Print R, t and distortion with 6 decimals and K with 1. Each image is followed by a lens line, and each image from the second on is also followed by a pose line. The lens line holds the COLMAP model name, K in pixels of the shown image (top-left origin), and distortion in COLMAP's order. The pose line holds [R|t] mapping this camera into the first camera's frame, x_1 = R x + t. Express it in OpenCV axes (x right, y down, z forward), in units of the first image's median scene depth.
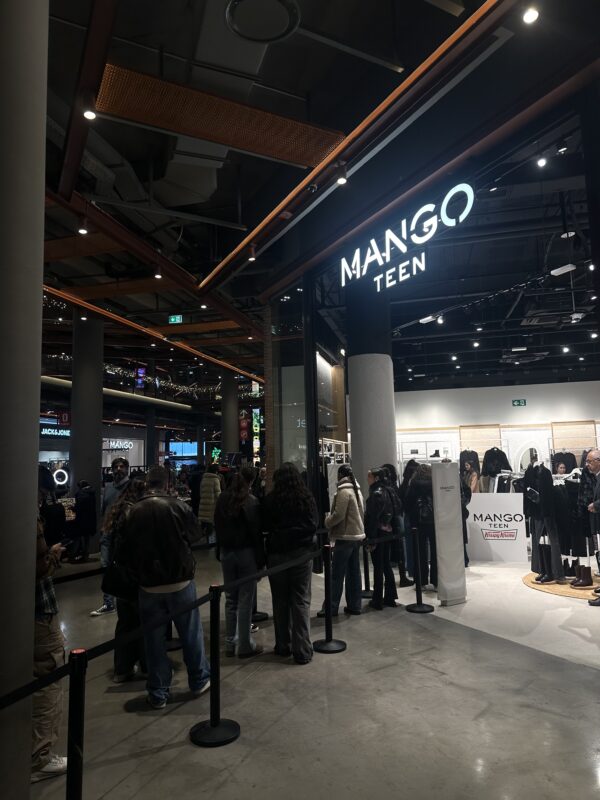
lens RADIAL K [[589.7, 0, 300.0], [0, 589.7, 400.0], [0, 0, 1]] dist [0.080047, -0.123799]
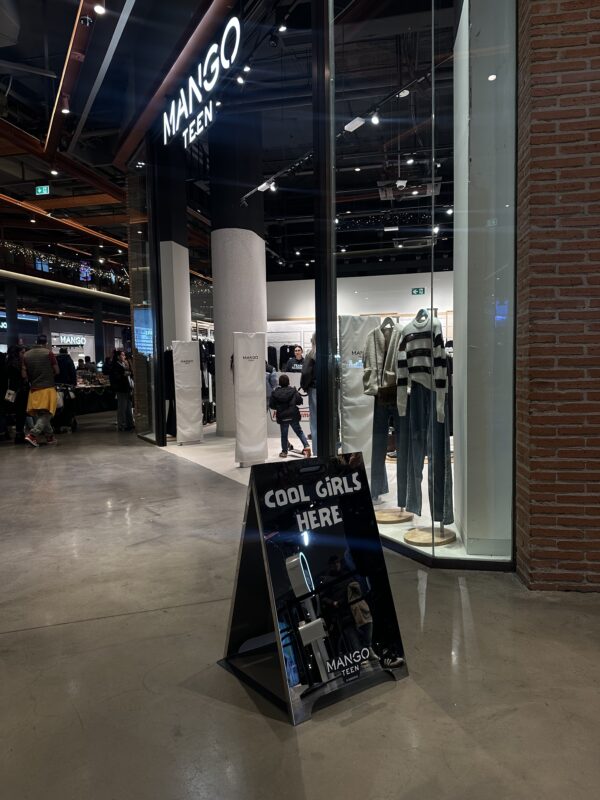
lens RADIAL K [[589.7, 0, 300.0], [0, 589.7, 400.0], [0, 0, 1]] dist [0.080047, -0.123799]
pose [[0.998909, 0.006903, 0.046178, 0.246464], [-0.014431, 0.986232, 0.164737, 0.046569], [-0.044405, -0.165223, 0.985256, -0.003384]]
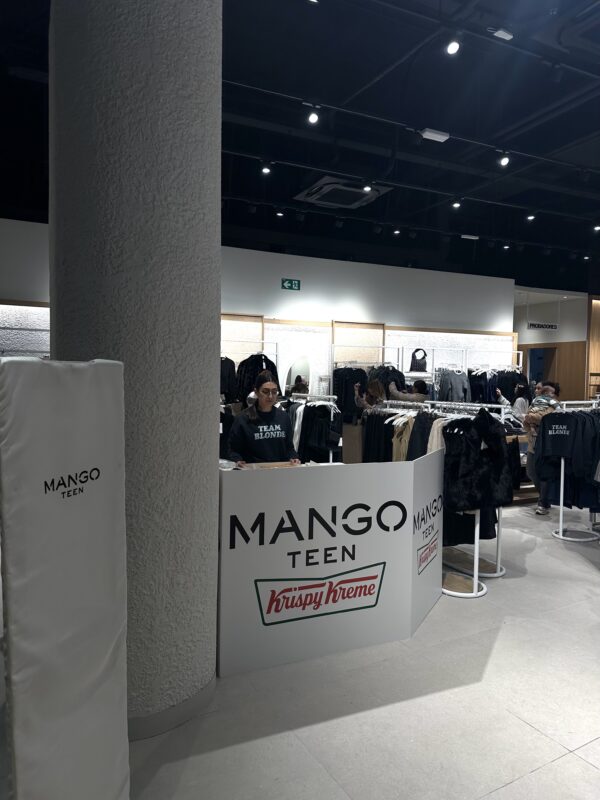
lens RADIAL K [[589.7, 0, 300.0], [0, 589.7, 400.0], [0, 0, 1]] dist [0.080047, -0.123799]
pose [[0.906699, 0.033330, 0.420458, 0.225395], [-0.081440, 0.991948, 0.096988, 0.128314], [-0.413840, -0.122181, 0.902113, 0.804072]]
